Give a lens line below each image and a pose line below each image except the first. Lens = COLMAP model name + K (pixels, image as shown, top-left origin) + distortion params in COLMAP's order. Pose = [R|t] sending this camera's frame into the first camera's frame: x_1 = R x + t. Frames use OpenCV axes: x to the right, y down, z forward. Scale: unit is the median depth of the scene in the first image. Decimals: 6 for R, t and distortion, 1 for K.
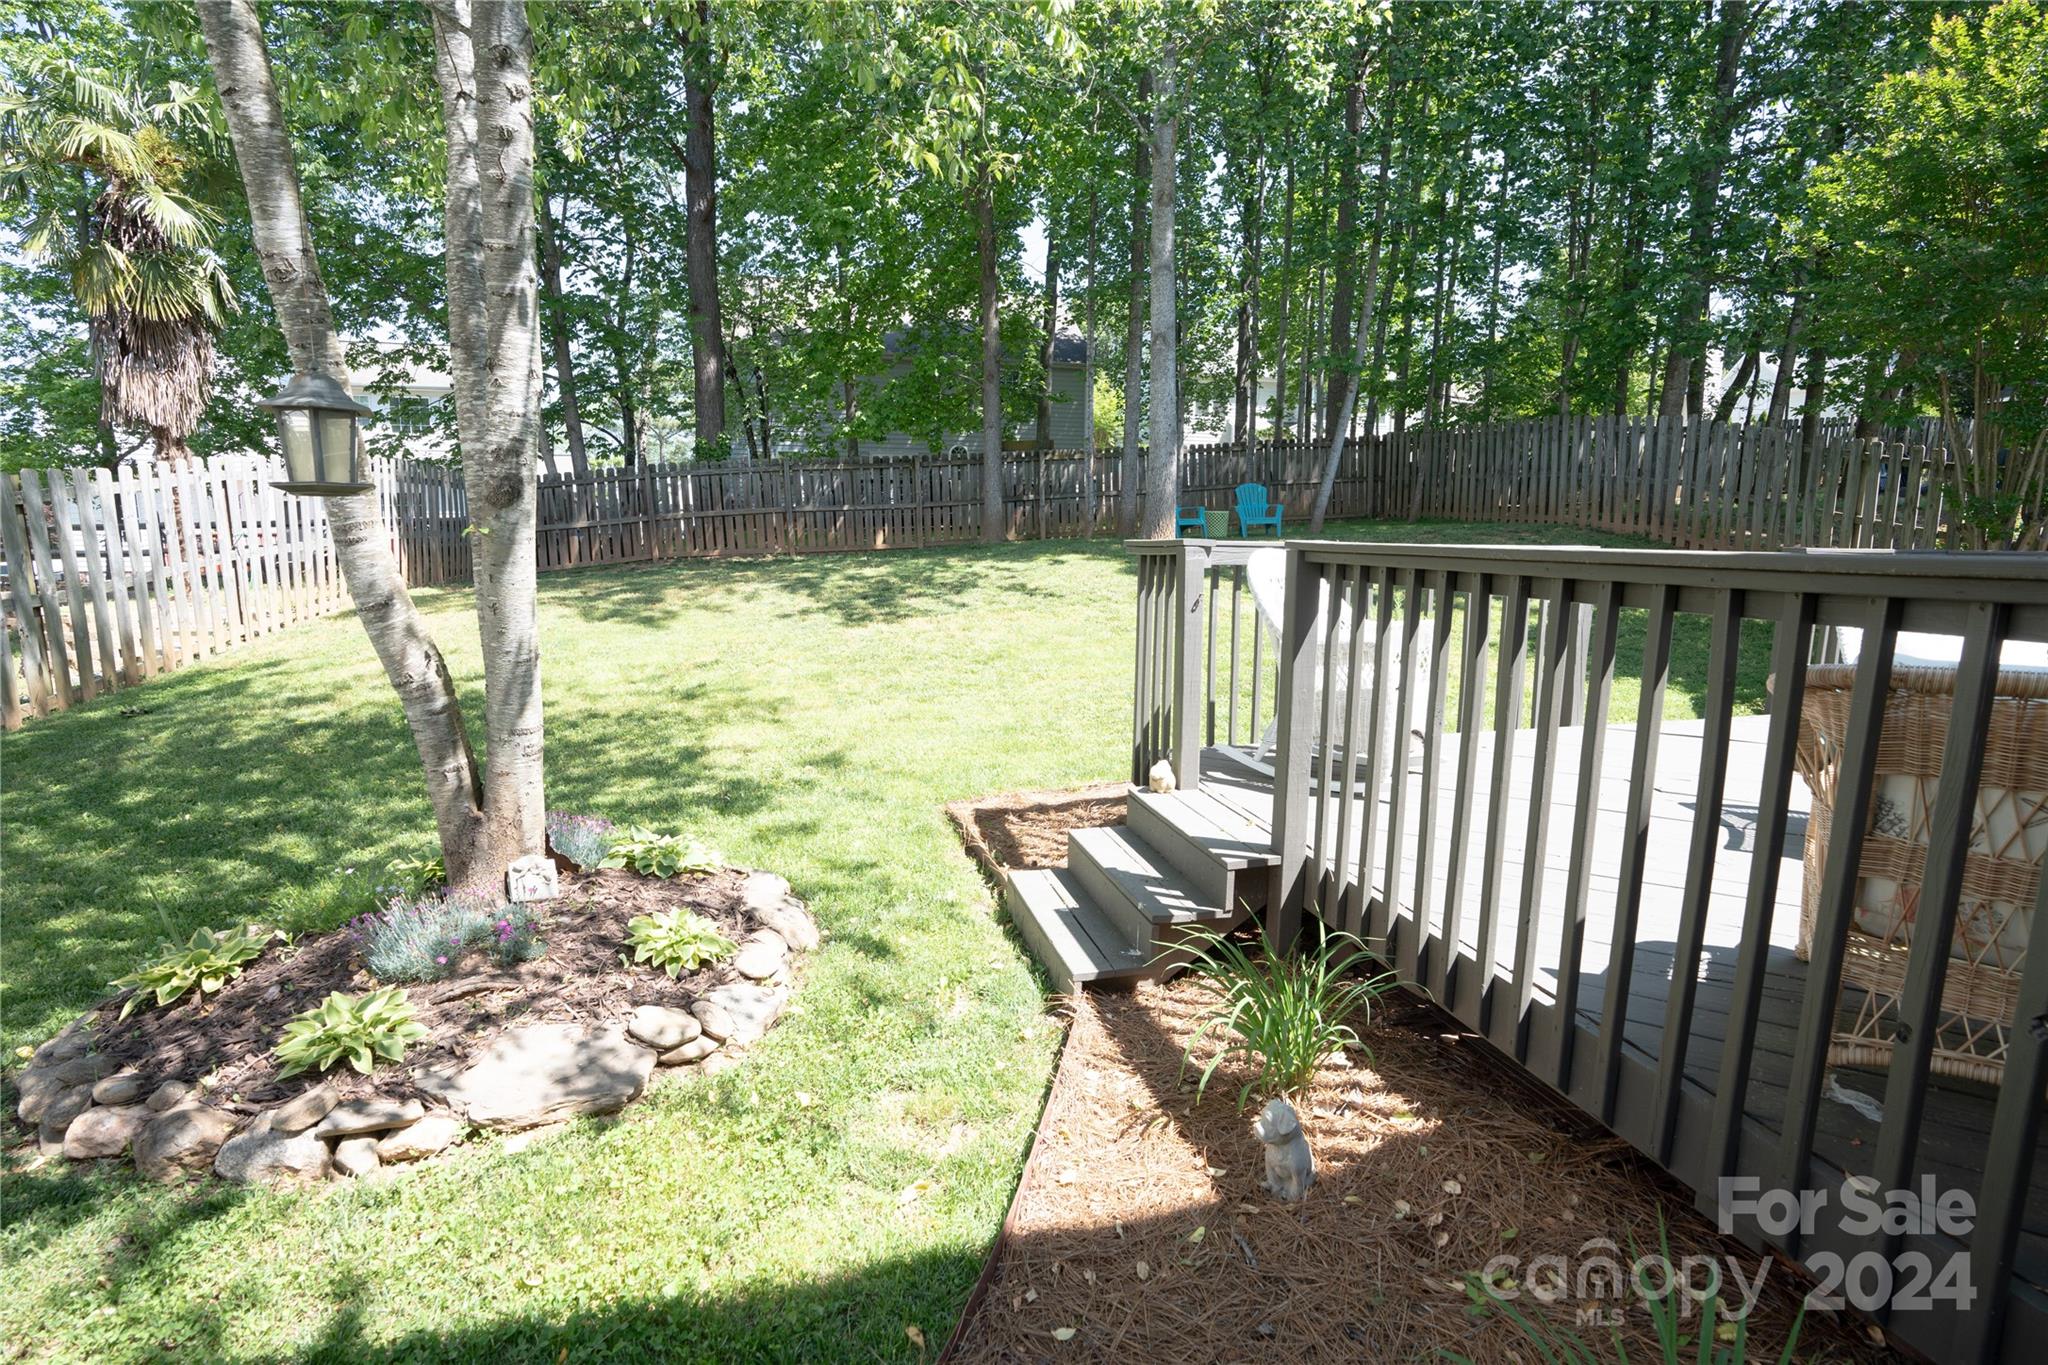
lens RADIAL K [[963.0, 0, 1024.0], [0, 963.0, 682.5], [0, 0, 1]] dist [-0.059845, 0.034156]
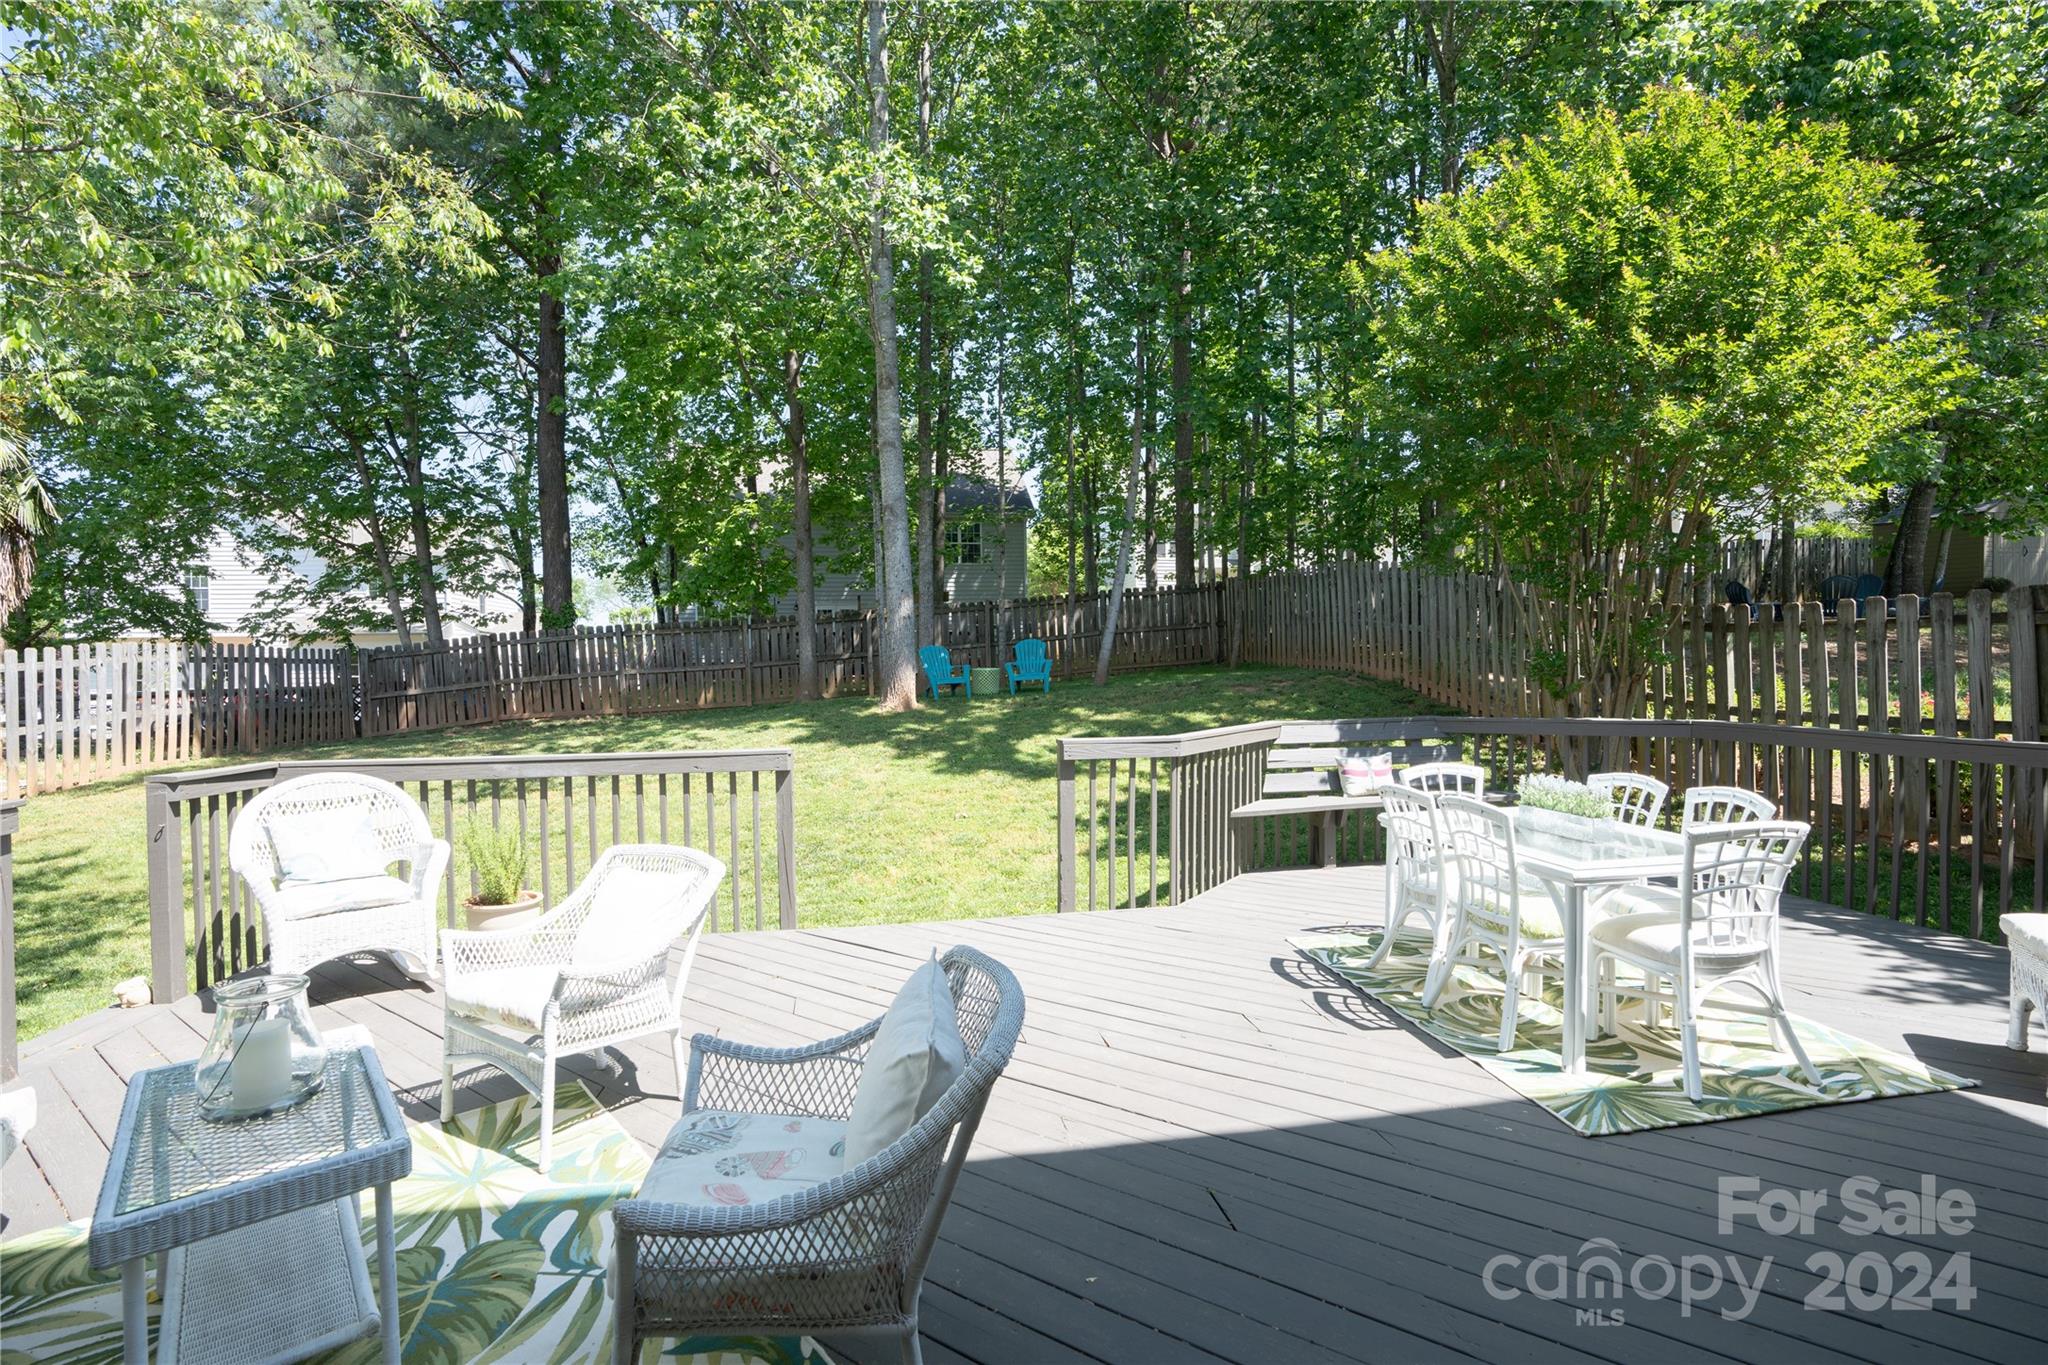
lens RADIAL K [[958.8, 0, 1024.7], [0, 958.8, 691.3], [0, 0, 1]] dist [-0.060002, 0.030569]
pose [[0.997305, -0.022790, -0.069734, 0.416994], [0.013677, 0.991619, -0.128470, -0.026630], [0.072078, 0.127170, 0.989259, -0.012215]]
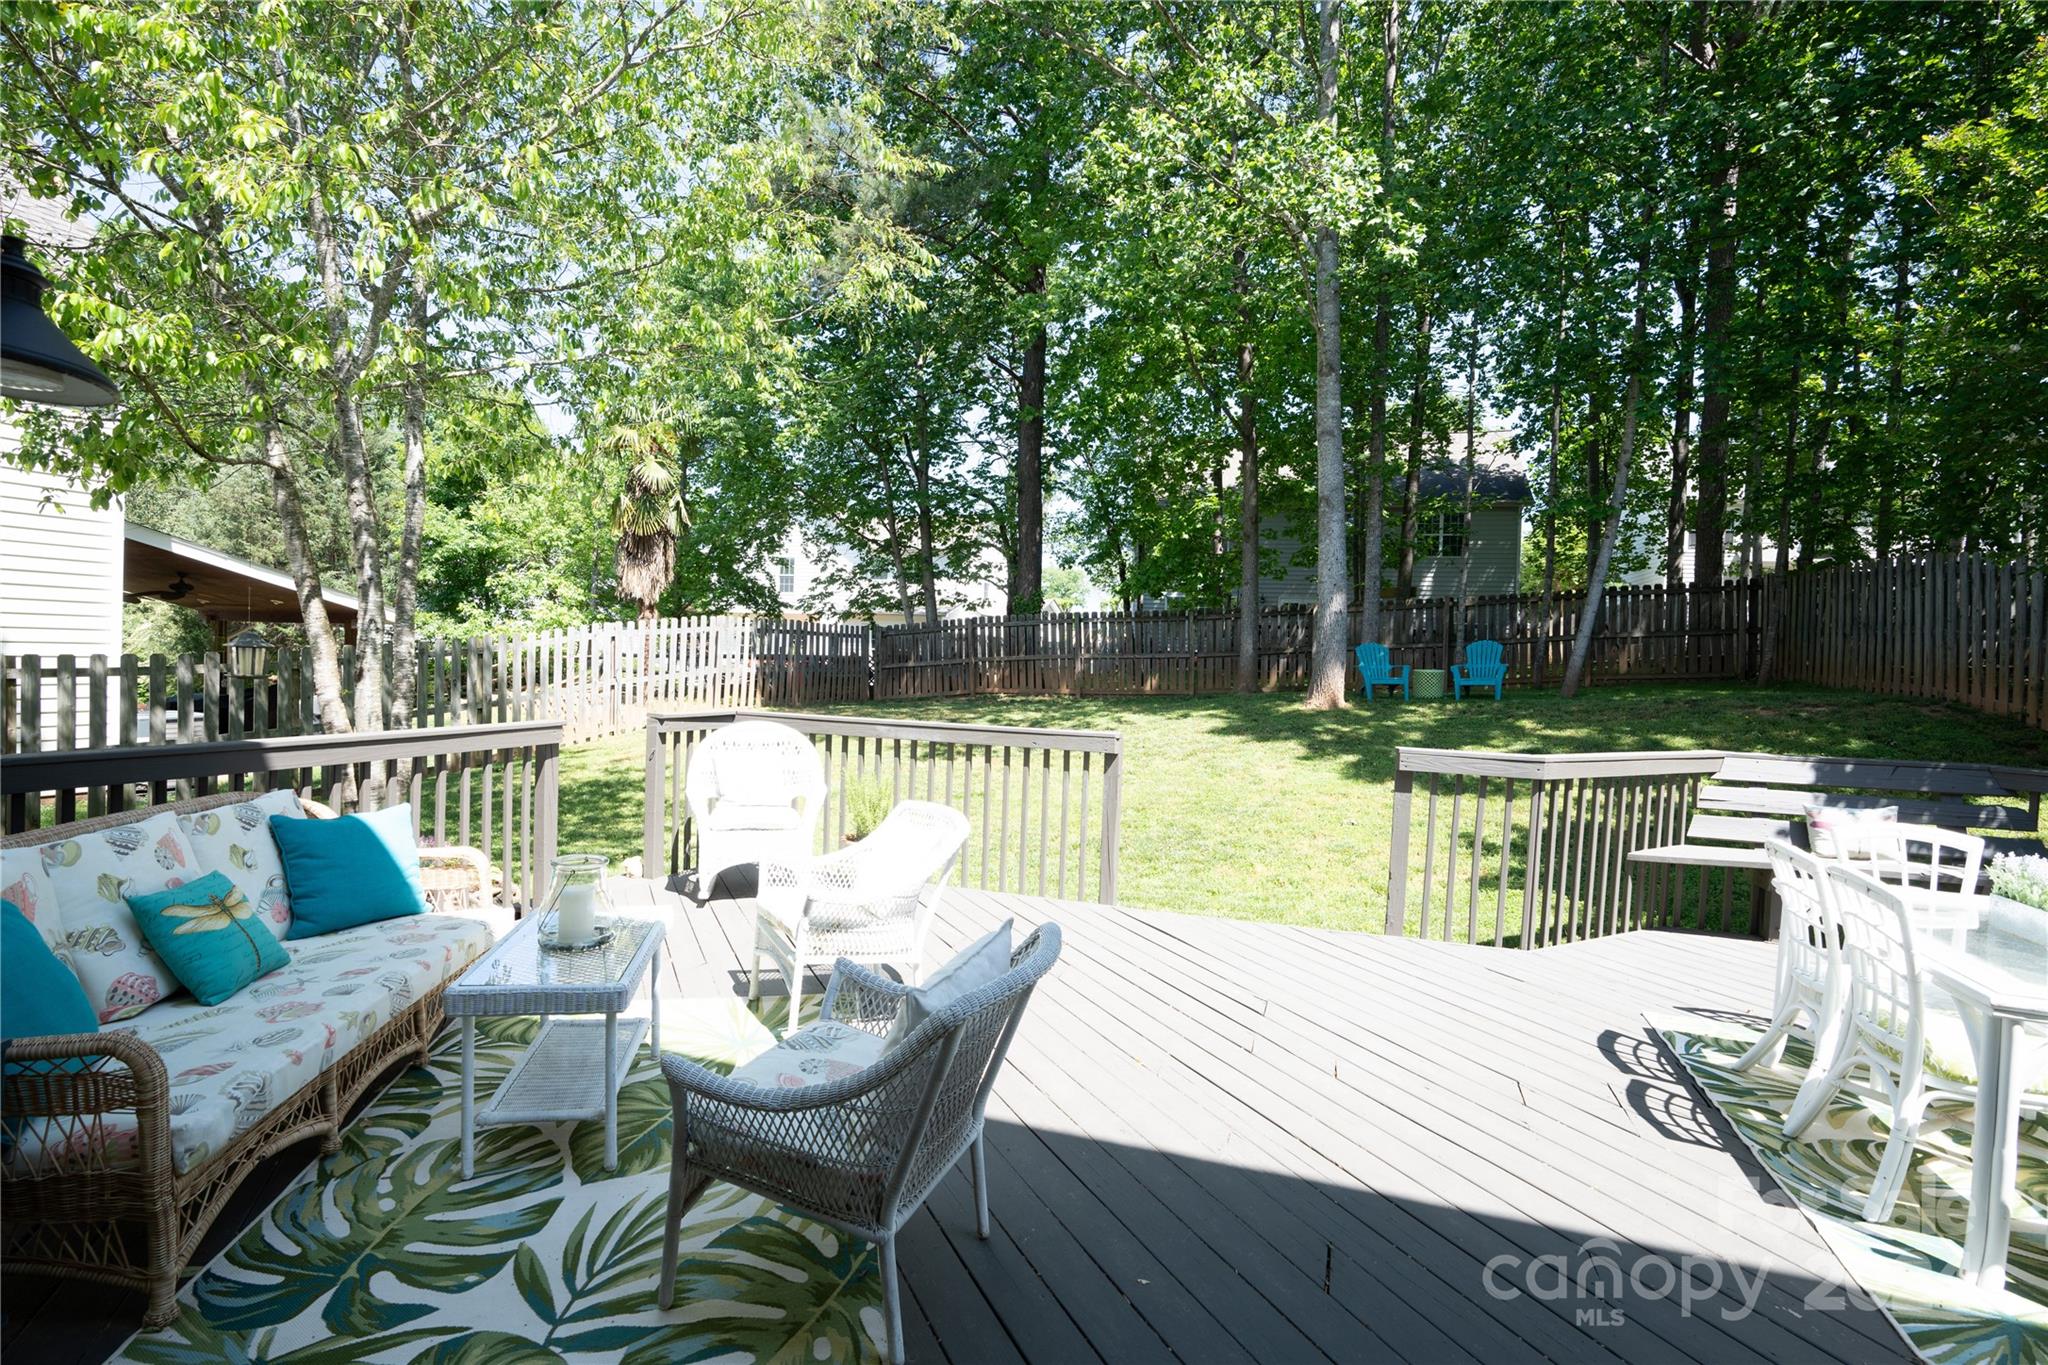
lens RADIAL K [[963.0, 0, 1024.0], [0, 963.0, 682.5], [0, 0, 1]] dist [-0.059845, 0.034156]
pose [[0.840938, 0.034467, -0.540033, 0.504768], [-0.108600, 0.988415, -0.106027, -0.028861], [0.530122, 0.147810, 0.834939, 0.006833]]
